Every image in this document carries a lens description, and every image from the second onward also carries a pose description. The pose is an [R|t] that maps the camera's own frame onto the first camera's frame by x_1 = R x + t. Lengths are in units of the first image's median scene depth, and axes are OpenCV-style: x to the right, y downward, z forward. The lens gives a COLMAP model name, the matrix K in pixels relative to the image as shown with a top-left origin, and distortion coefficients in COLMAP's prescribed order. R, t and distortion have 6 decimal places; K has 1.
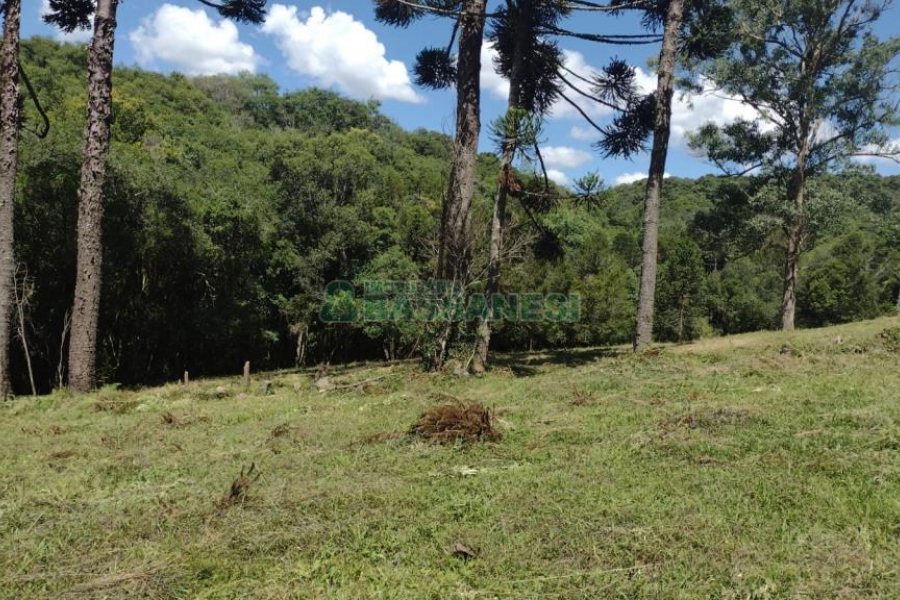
lens RADIAL K [[774.6, 0, 451.1], [0, 774.6, 320.1], [0, 0, 1]] dist [0.048704, -0.137455]
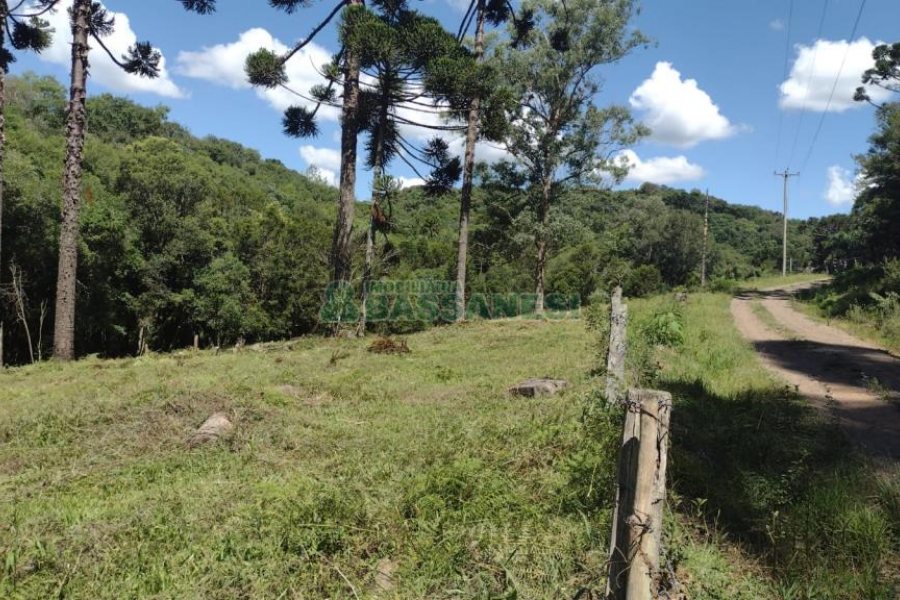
lens RADIAL K [[774.6, 0, 451.1], [0, 774.6, 320.1], [0, 0, 1]] dist [0.048704, -0.137455]
pose [[0.955871, -0.016538, 0.293320, -0.104441], [0.017505, 0.999847, -0.000672, 0.015595], [-0.293264, 0.005777, 0.956014, -0.233248]]
